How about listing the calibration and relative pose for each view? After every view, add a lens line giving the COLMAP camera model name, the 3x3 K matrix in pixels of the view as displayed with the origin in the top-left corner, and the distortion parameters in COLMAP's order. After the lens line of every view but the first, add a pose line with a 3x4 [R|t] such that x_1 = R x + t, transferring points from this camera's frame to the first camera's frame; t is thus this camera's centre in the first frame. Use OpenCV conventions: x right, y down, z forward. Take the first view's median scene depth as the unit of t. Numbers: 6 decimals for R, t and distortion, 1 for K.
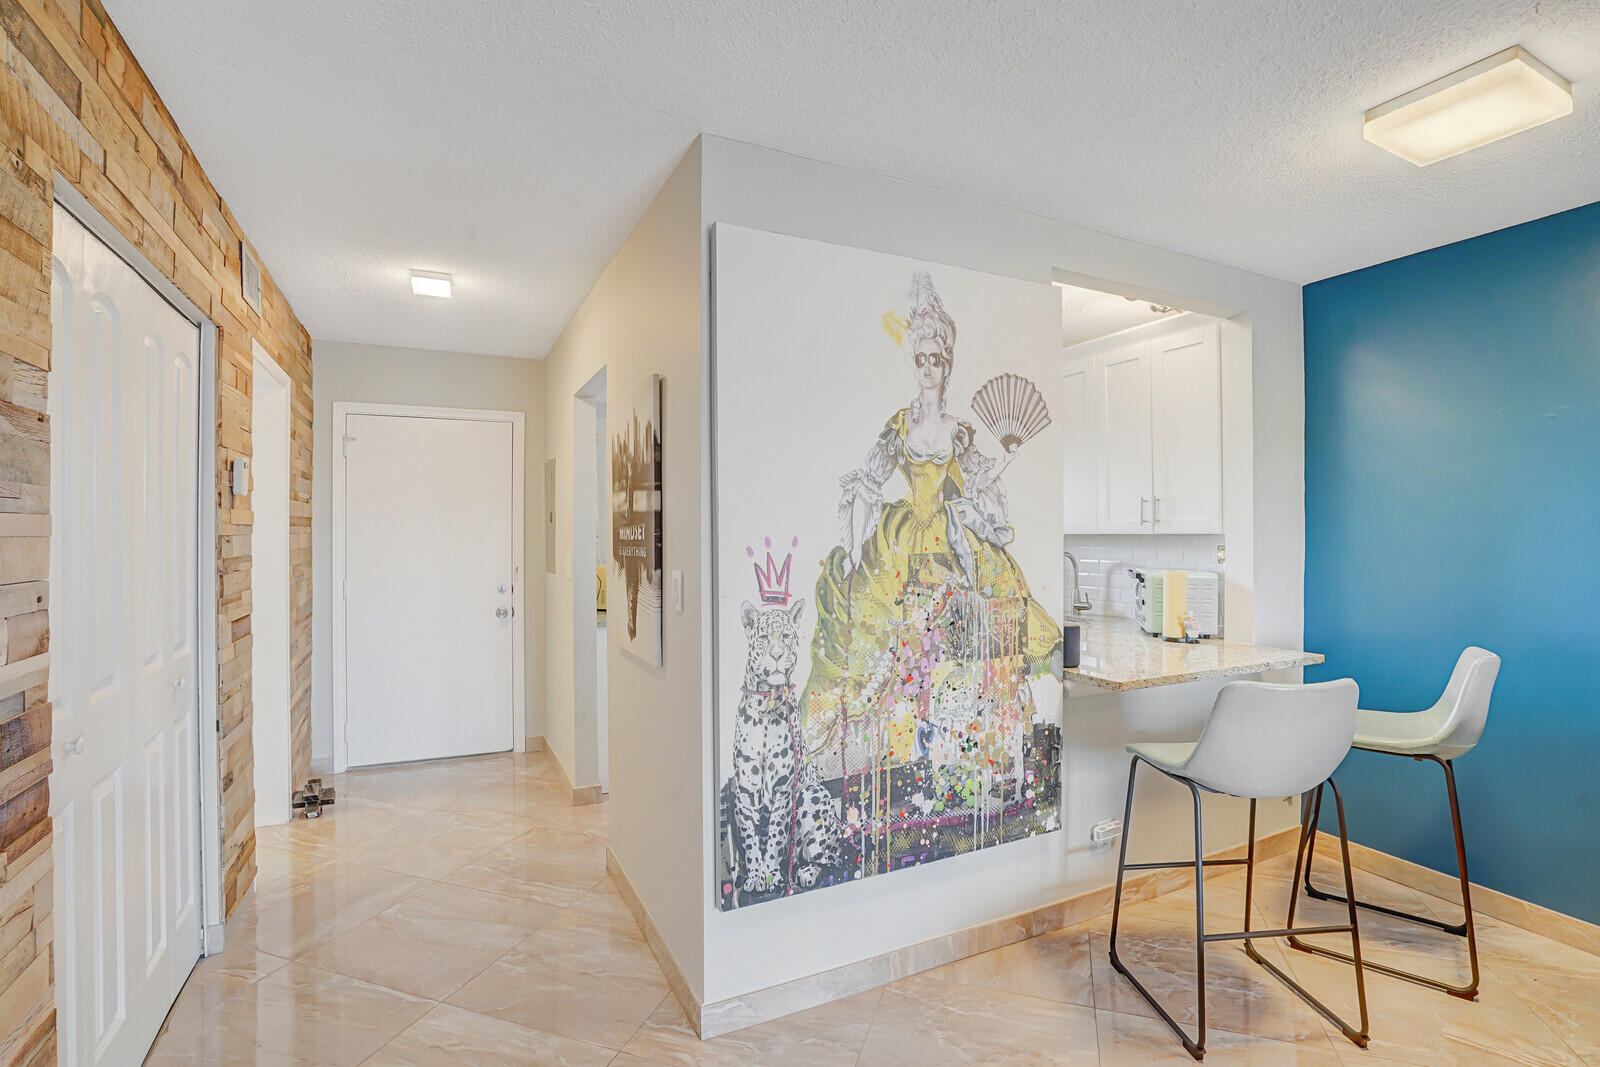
lens RADIAL K [[768.5, 0, 800.0], [0, 768.5, 533.5], [0, 0, 1]] dist [-0.039917, 0.019012]
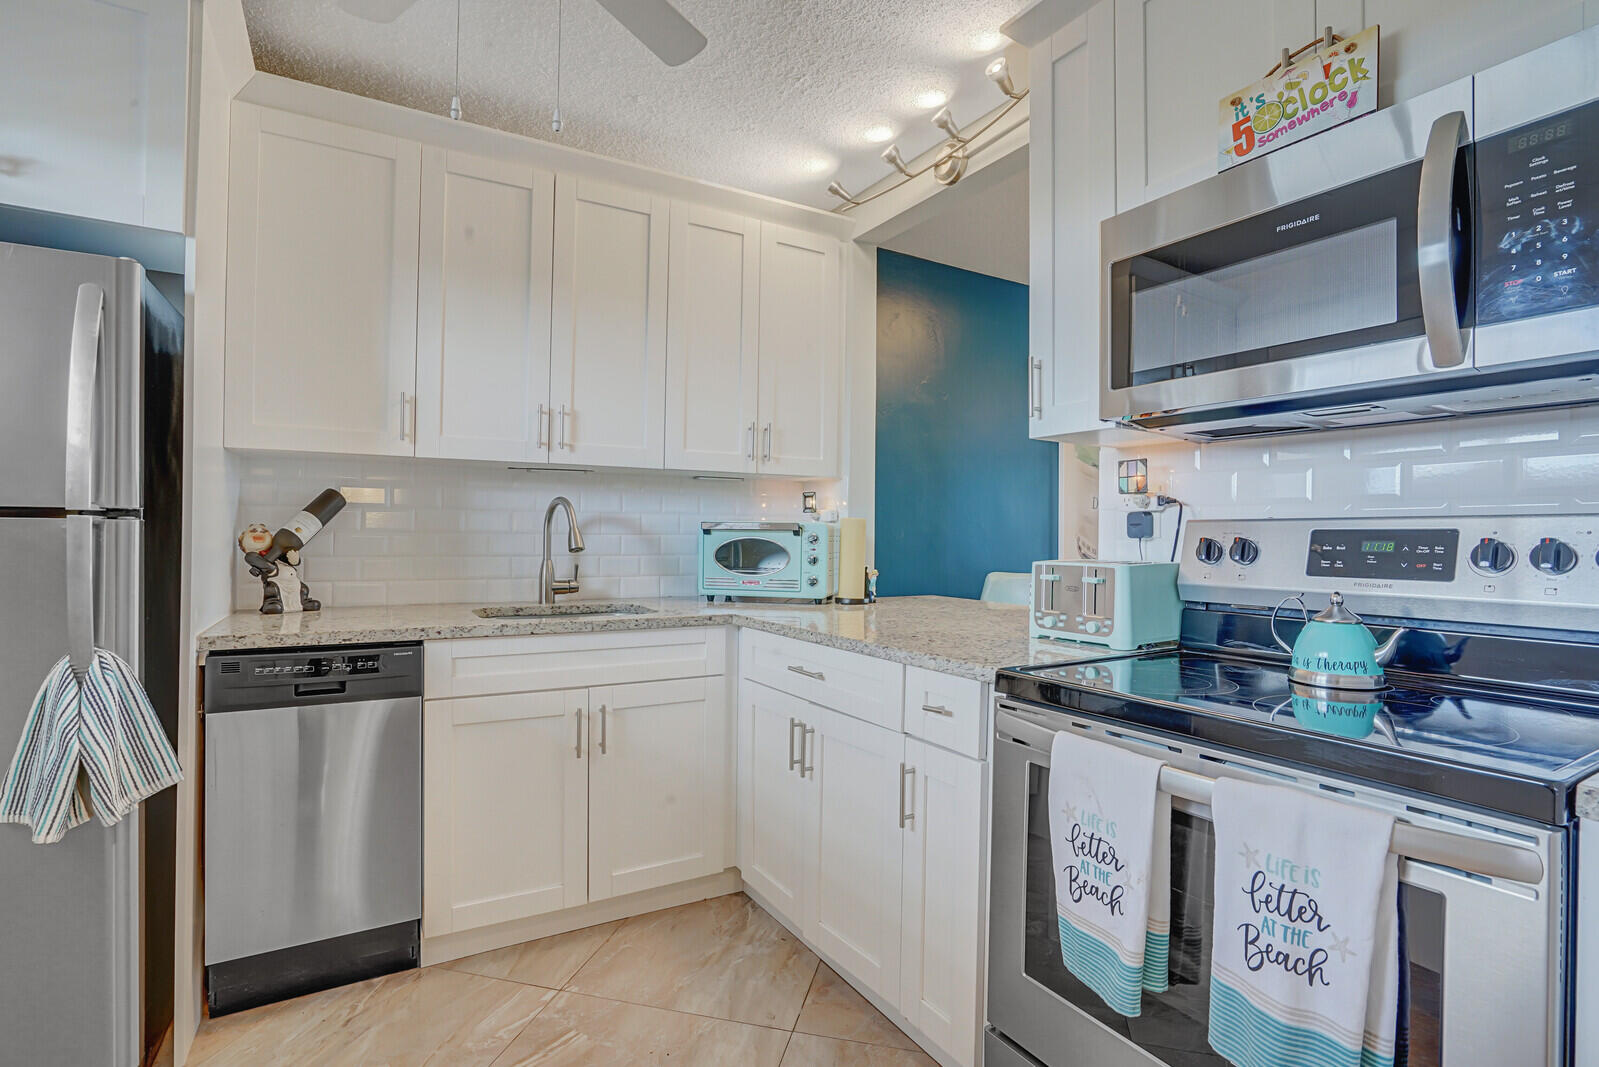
lens RADIAL K [[776.2, 0, 799.5], [0, 776.2, 533.5], [0, 0, 1]] dist [-0.050905, 0.025996]
pose [[-0.074572, 0.002670, 0.997212, -0.329426], [-0.006586, 0.999973, -0.003170, 0.065818], [-0.997194, -0.006804, -0.074552, 1.060390]]
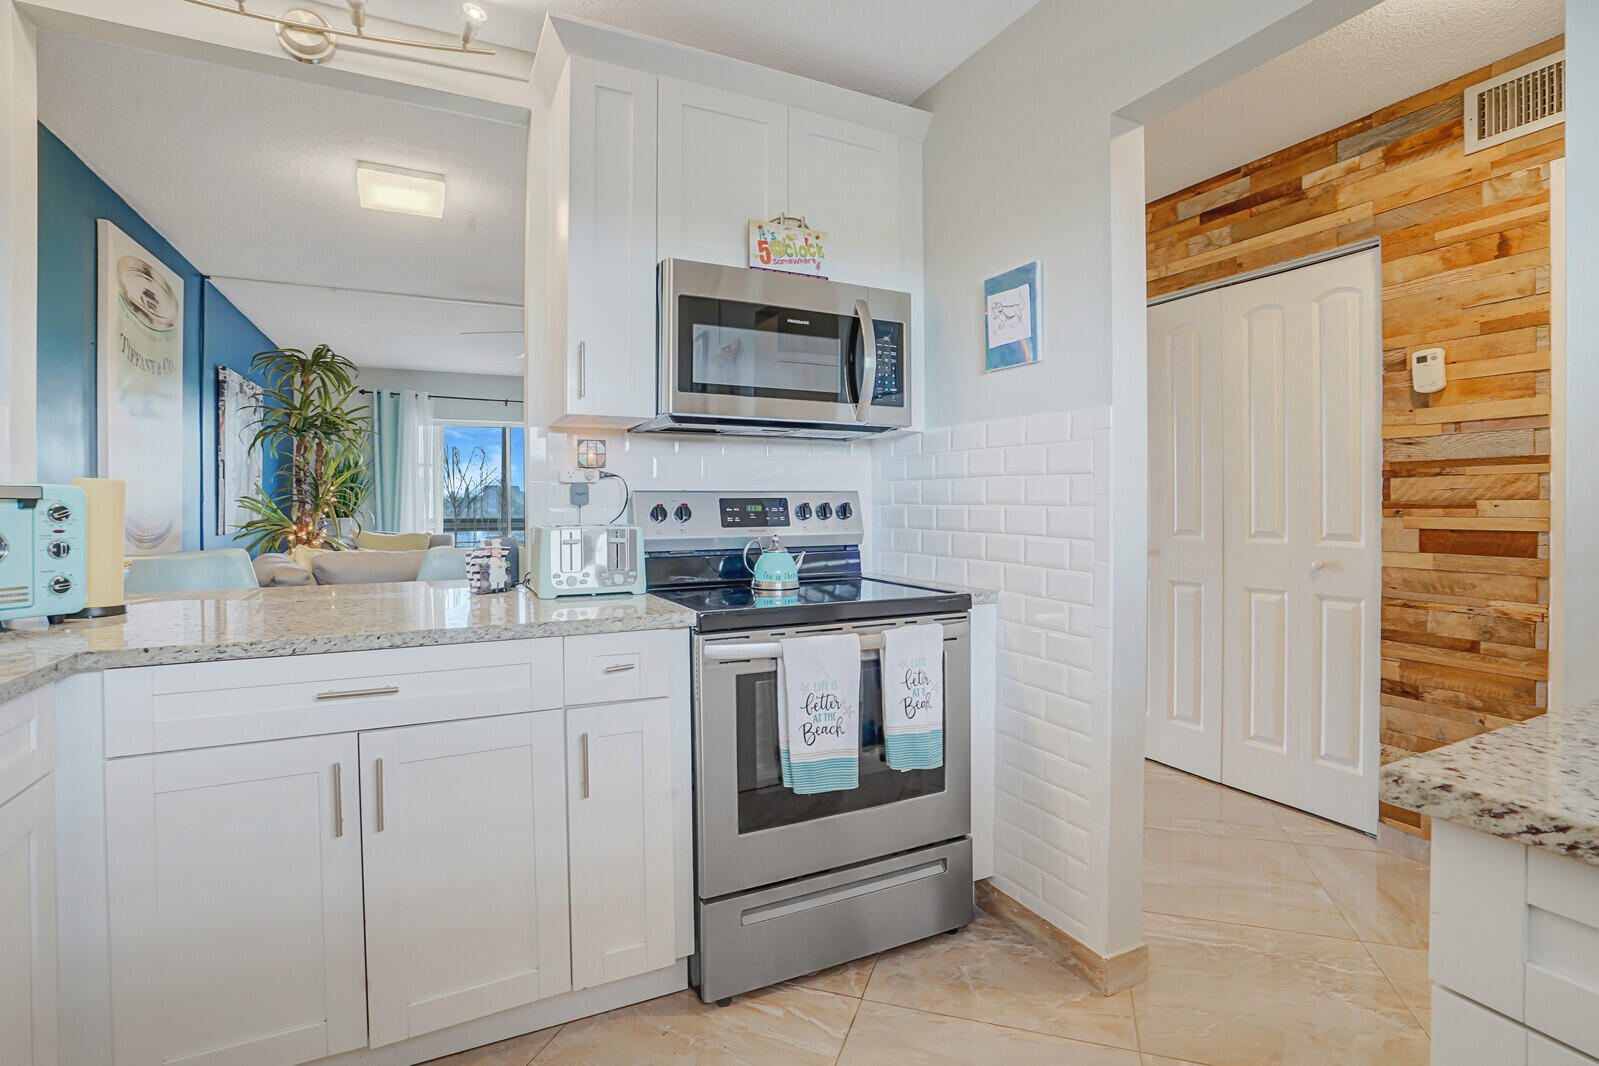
lens RADIAL K [[769.1, 0, 803.4], [0, 769.1, 507.5], [0, 0, 1]] dist [-0.032465, 0.000033]
pose [[-0.999995, 0.003067, -0.001040, 0.008768], [0.003058, 0.999961, 0.008309, 0.063103], [0.001066, 0.008306, -0.999965, 1.430573]]
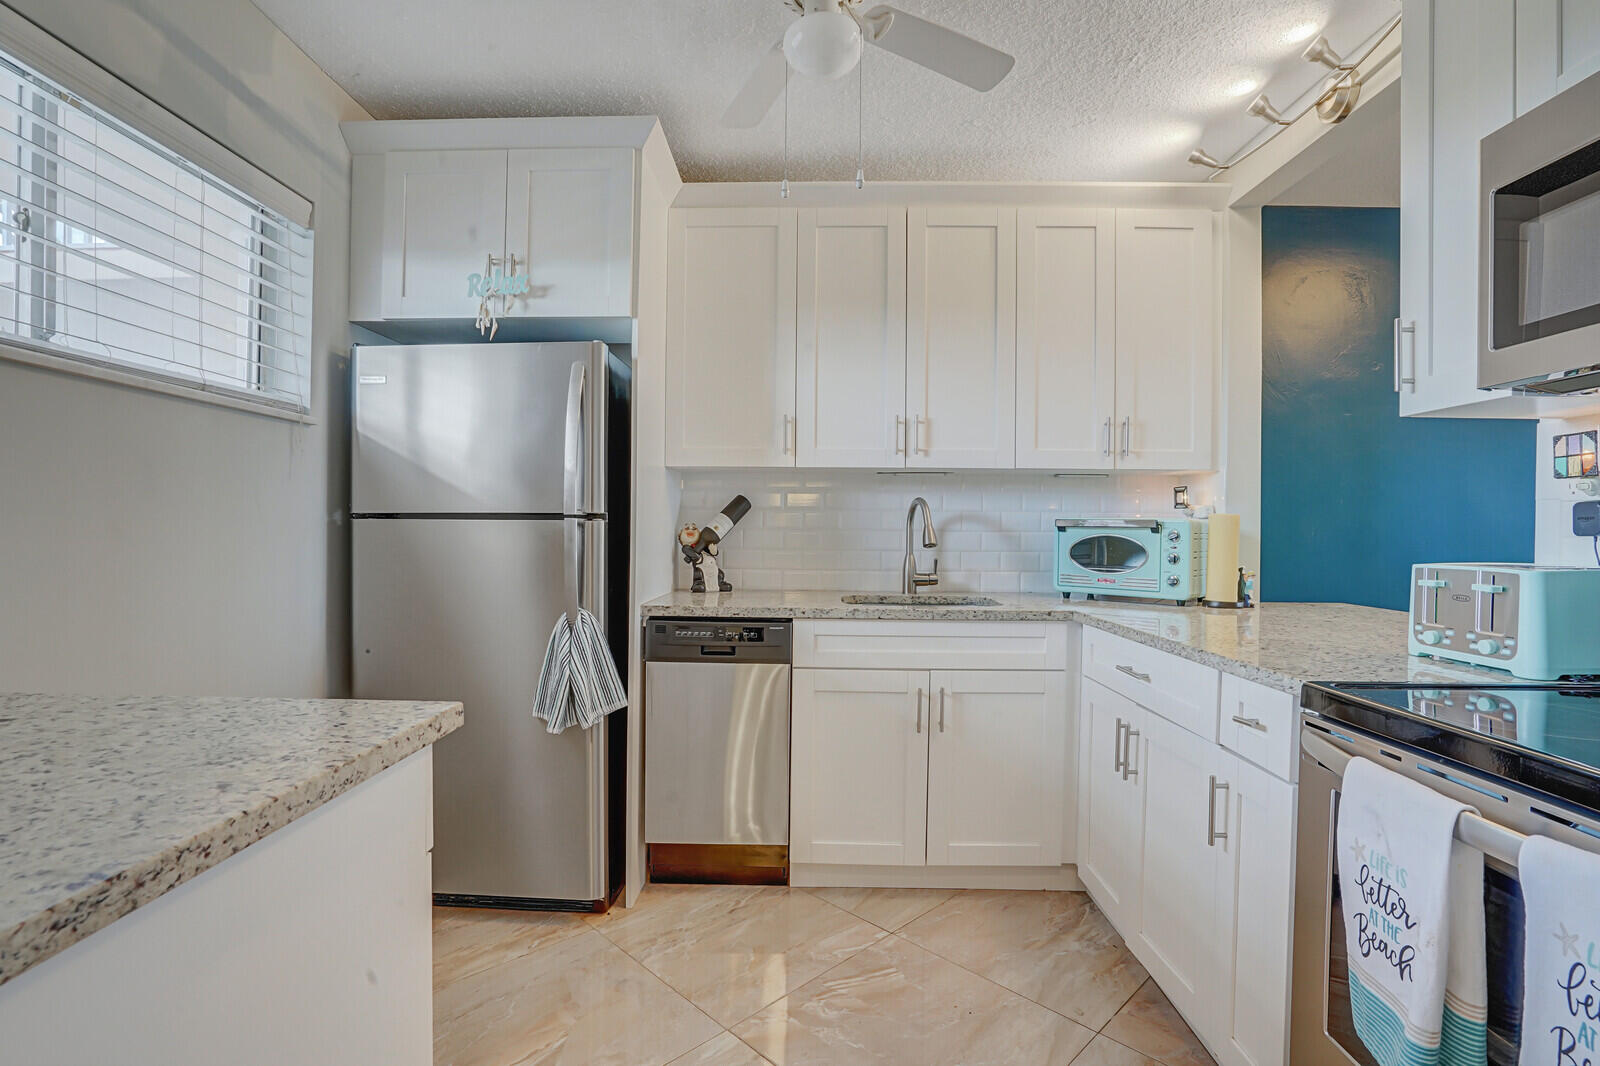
lens RADIAL K [[768.5, 0, 800.0], [0, 768.5, 533.0], [0, 0, 1]] dist [-0.039917, 0.019012]
pose [[0.458326, 0.001199, 0.888783, -0.355733], [-0.007380, 0.999970, 0.002457, 0.066300], [-0.888753, -0.007685, 0.458321, 0.972023]]
